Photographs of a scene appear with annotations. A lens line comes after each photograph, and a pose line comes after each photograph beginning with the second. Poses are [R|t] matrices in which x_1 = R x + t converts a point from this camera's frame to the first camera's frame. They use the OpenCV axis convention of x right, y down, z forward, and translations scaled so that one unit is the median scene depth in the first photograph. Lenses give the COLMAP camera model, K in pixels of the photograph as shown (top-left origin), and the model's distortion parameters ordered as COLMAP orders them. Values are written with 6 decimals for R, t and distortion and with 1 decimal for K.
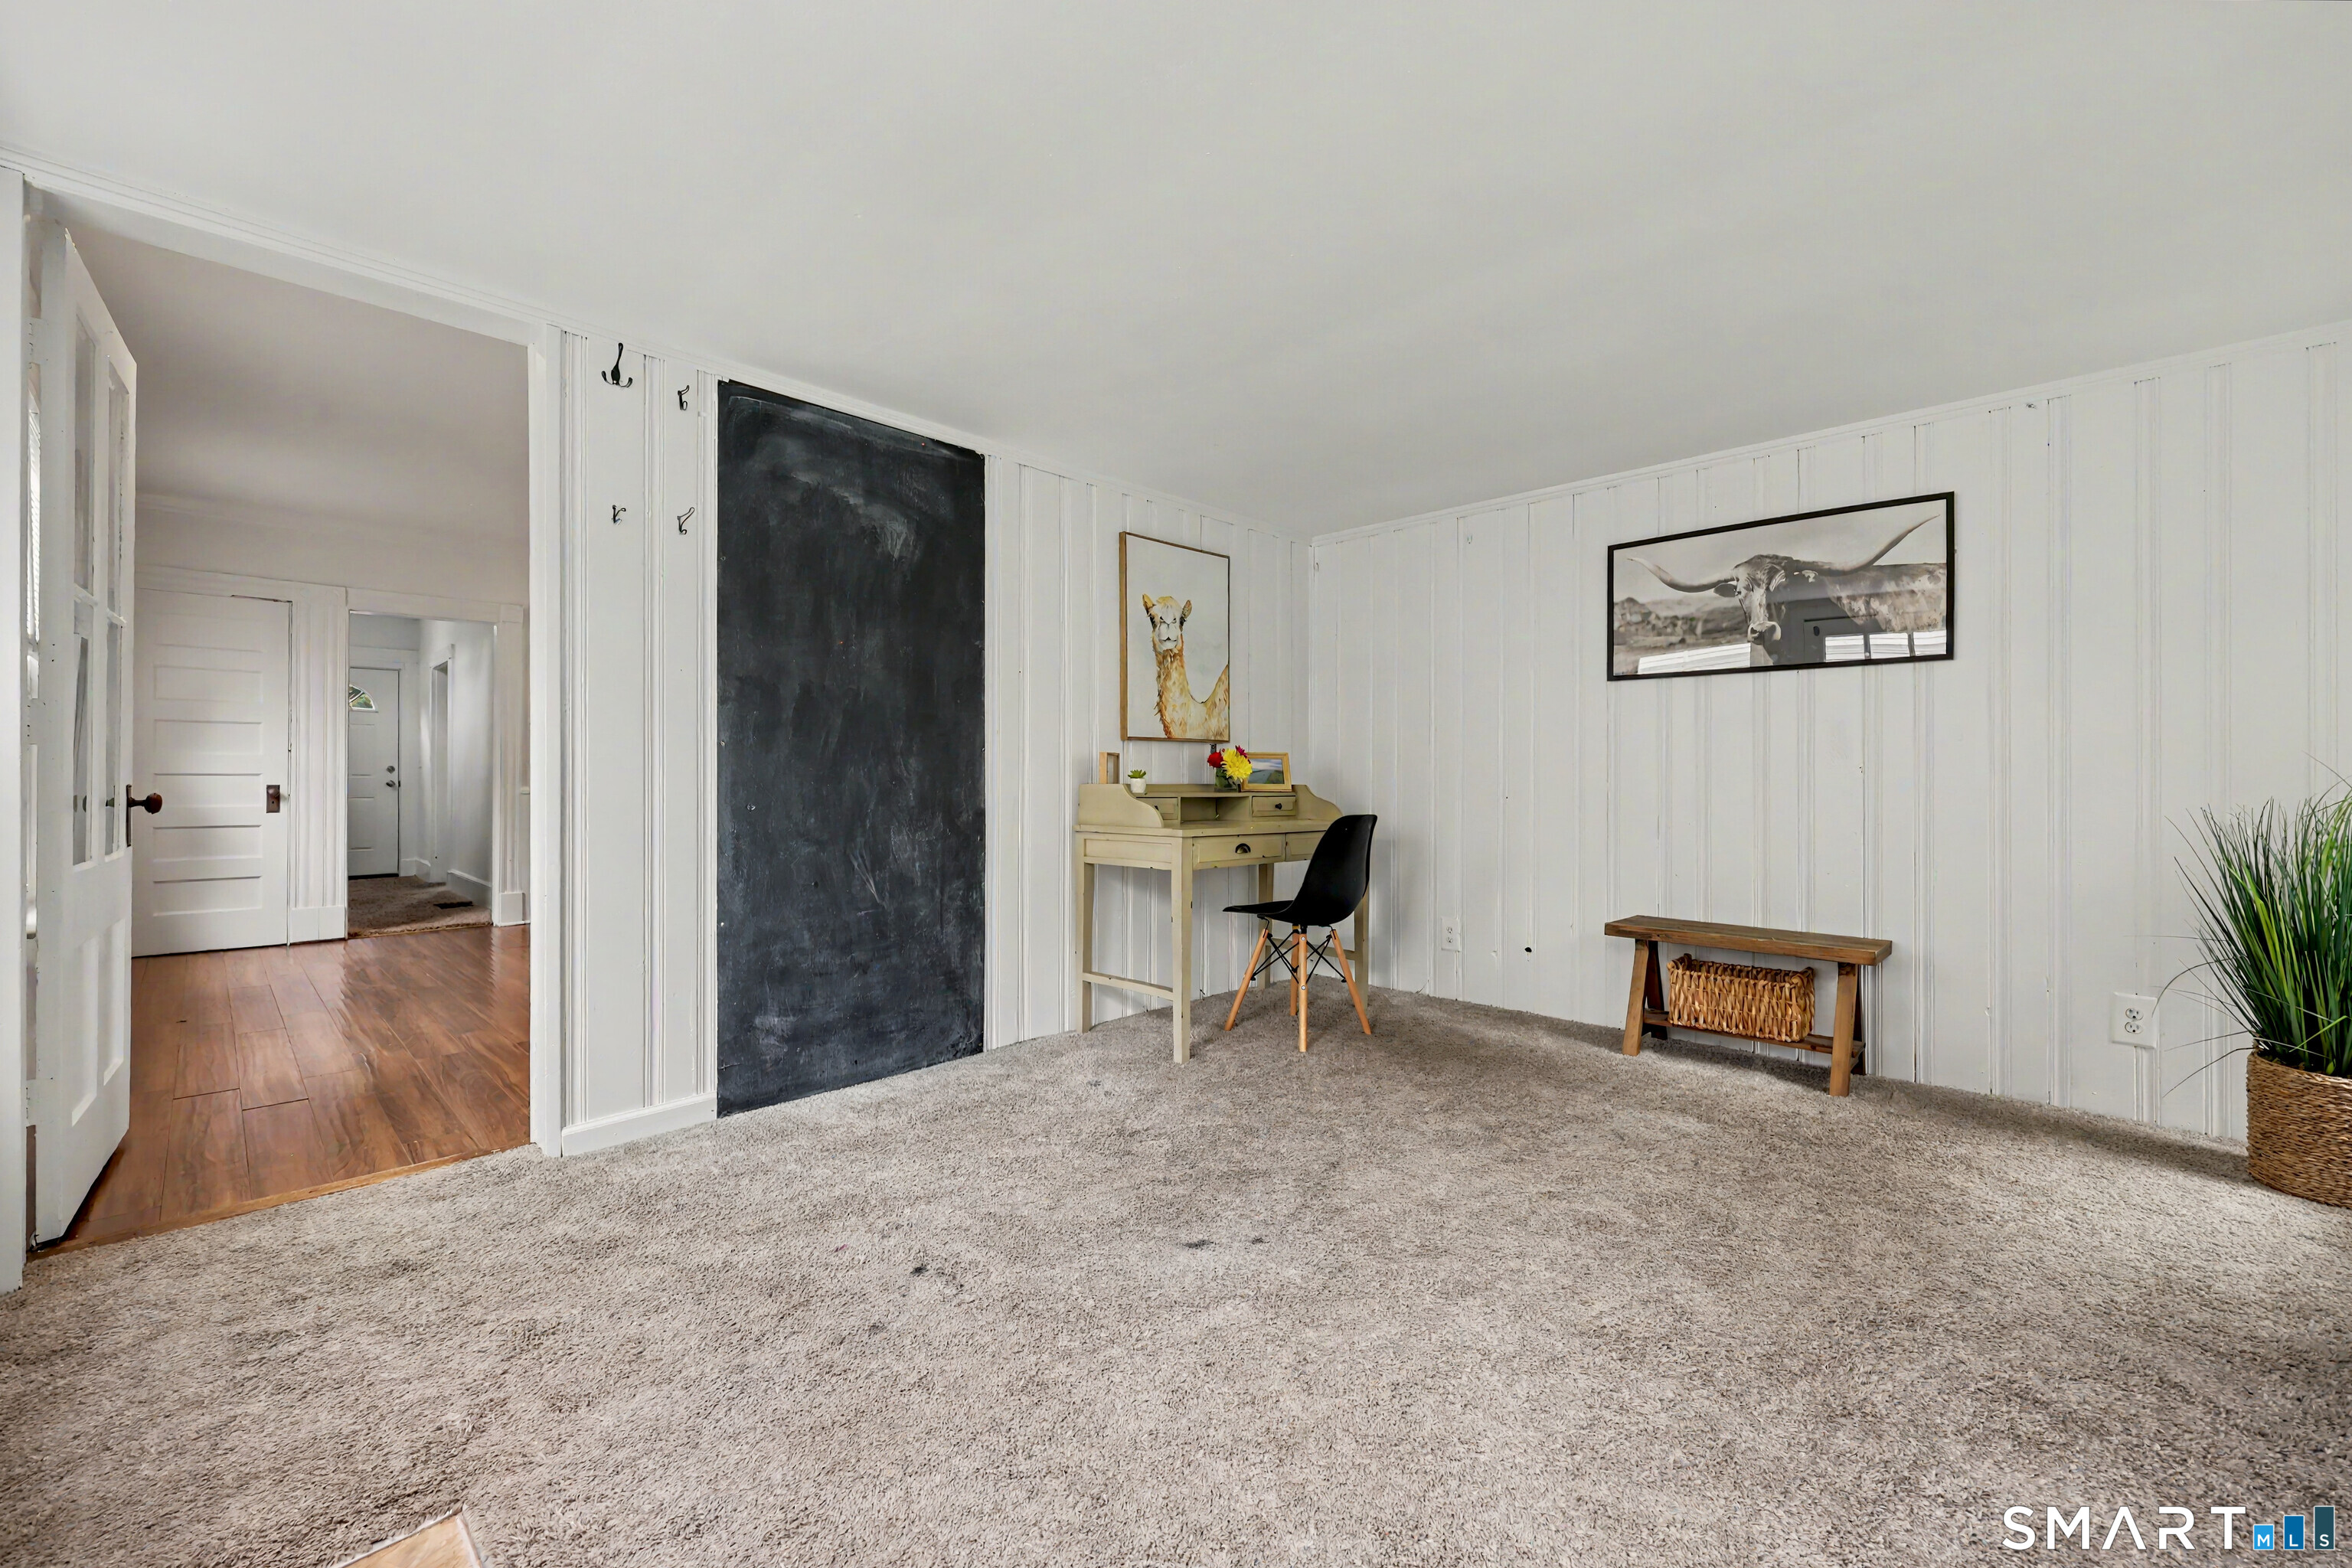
lens RADIAL K [[955.4, 0, 1197.9], [0, 955.4, 772.9], [0, 0, 1]] dist [-0.002034, -0.000068]
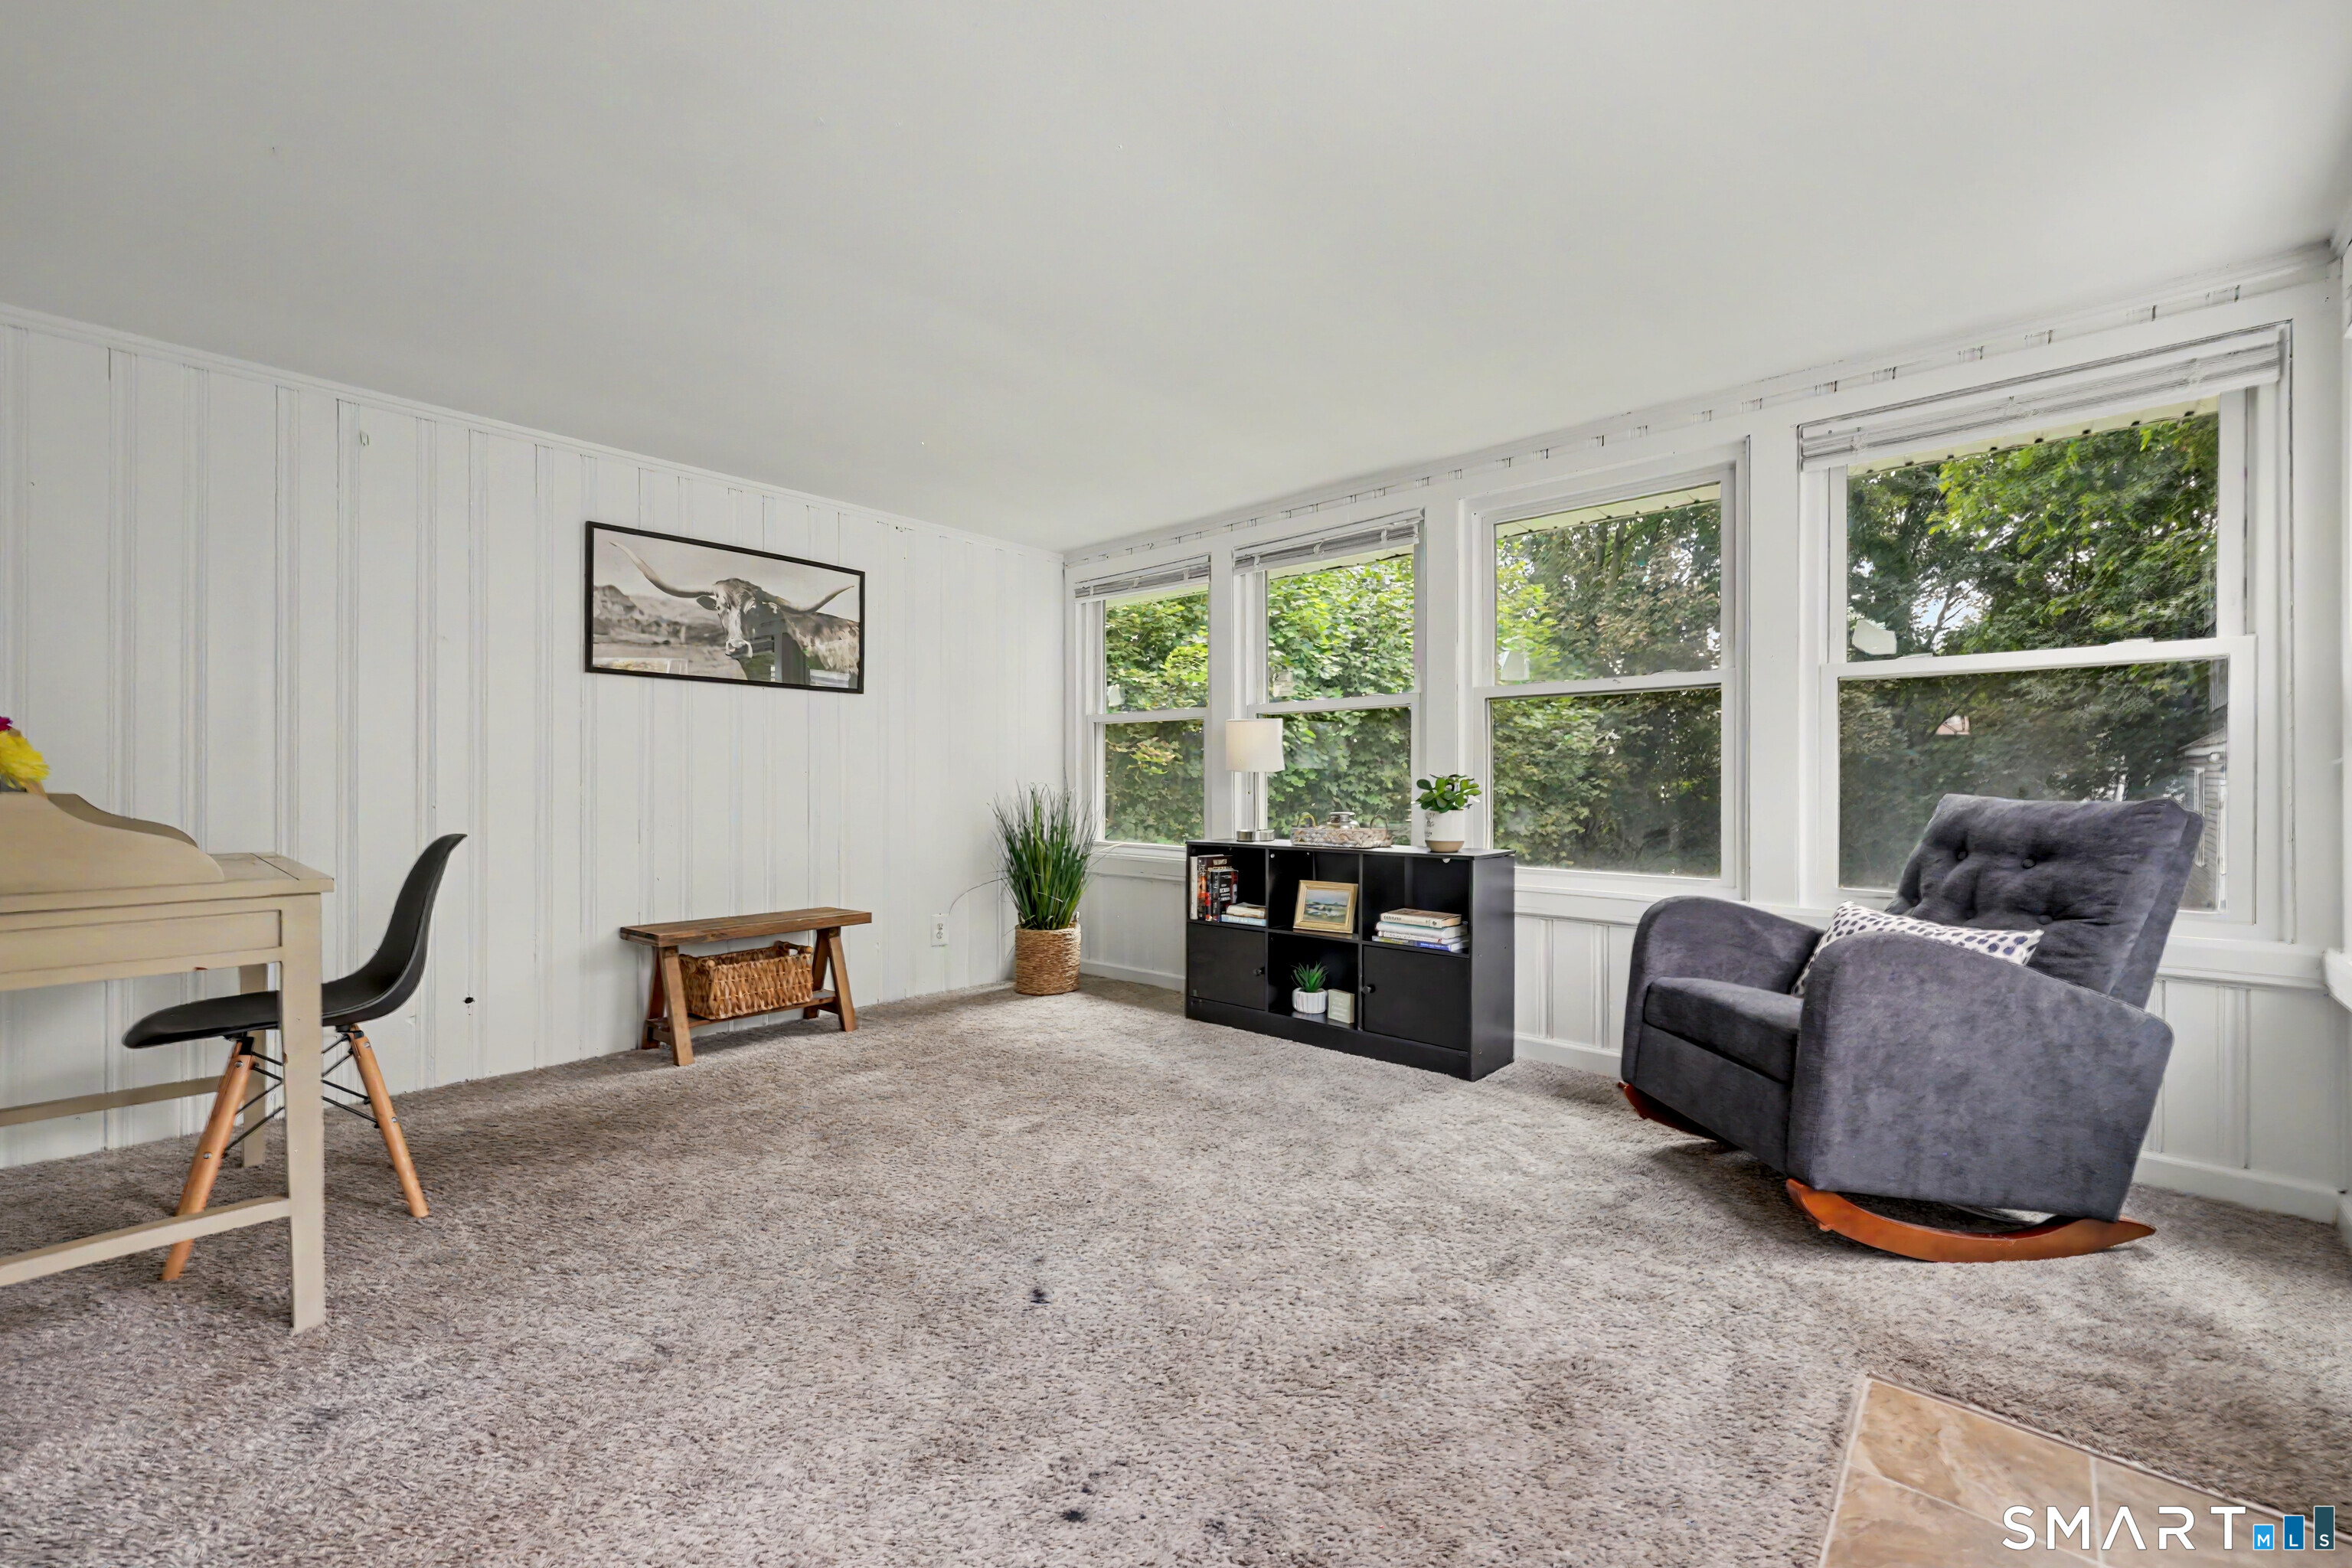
lens RADIAL K [[941.5, 0, 1185.2], [0, 941.5, 776.5], [0, 0, 1]] dist [-0.000689, -0.000078]
pose [[-0.022661, 0.007329, 0.999716, -0.556298], [-0.002628, 0.999969, -0.007390, 0.007992], [-0.999740, -0.002795, -0.022641, 0.551217]]
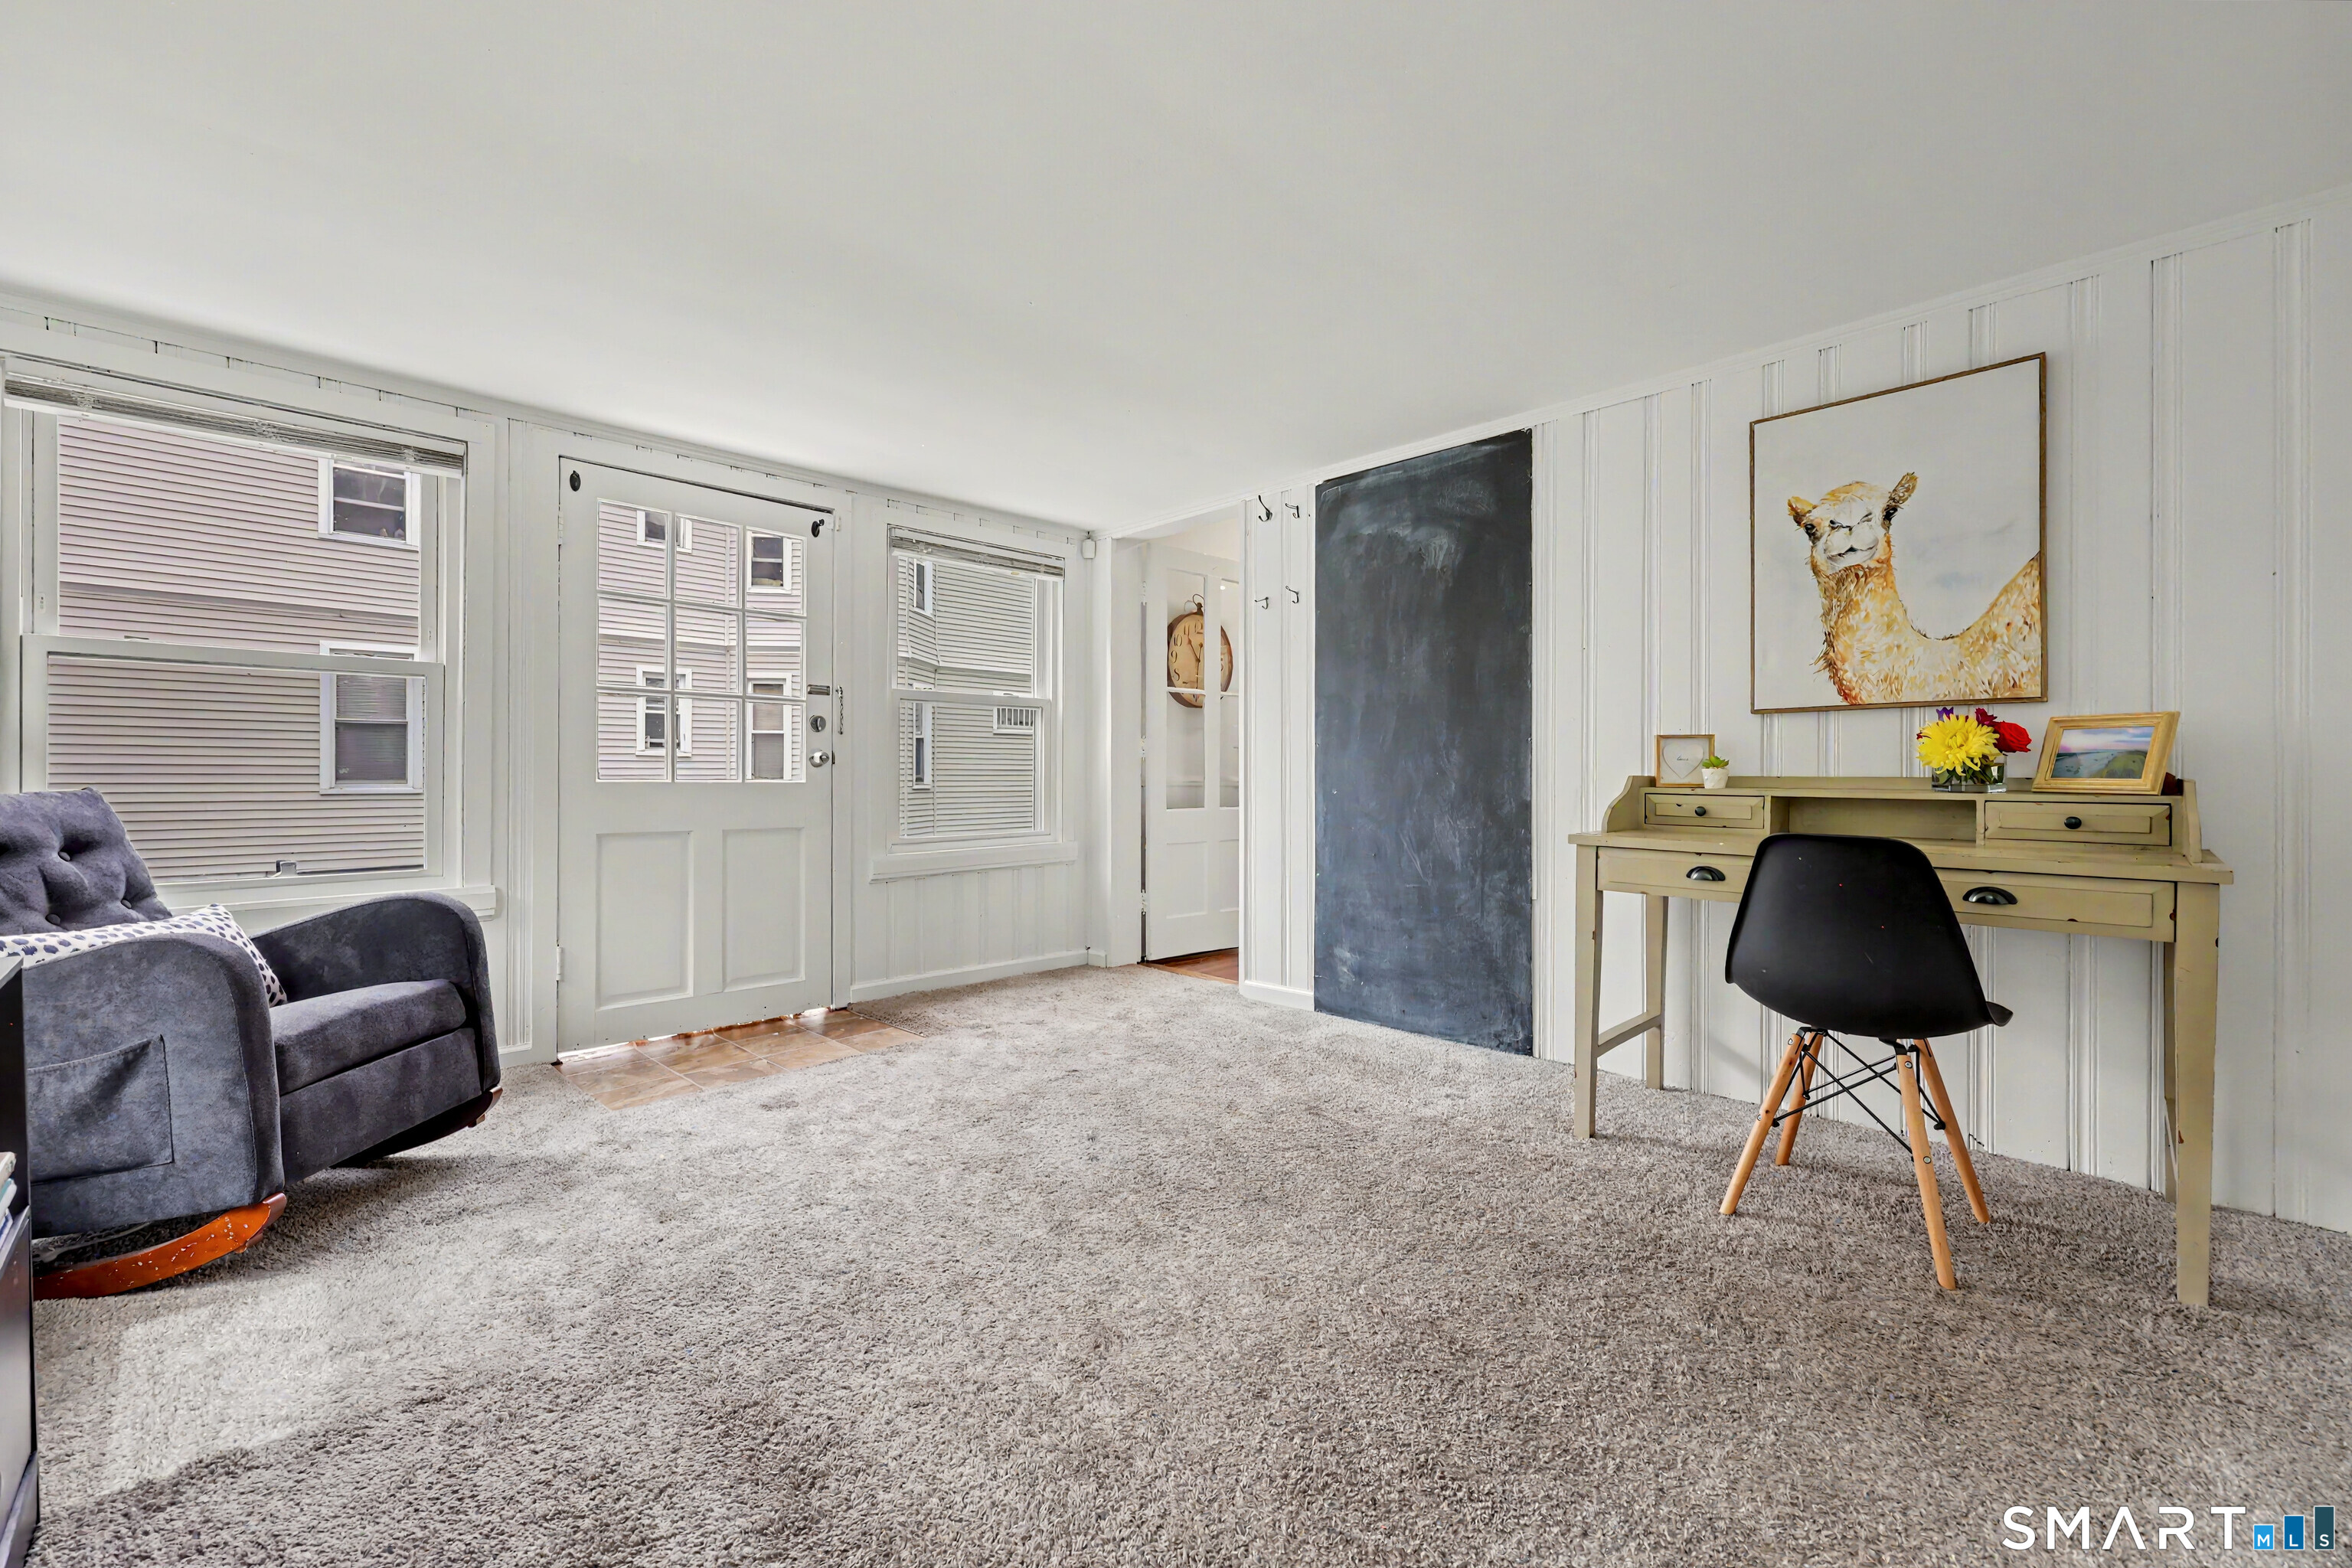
lens RADIAL K [[948.5, 0, 1176.0], [0, 948.5, 776.9], [0, 0, 1]] dist [-0.001024, -0.000446]
pose [[-0.019610, 0.001924, -0.999806, 0.774367], [0.004516, 0.999988, 0.001836, 0.010487], [0.999798, -0.004479, -0.019619, 0.709125]]
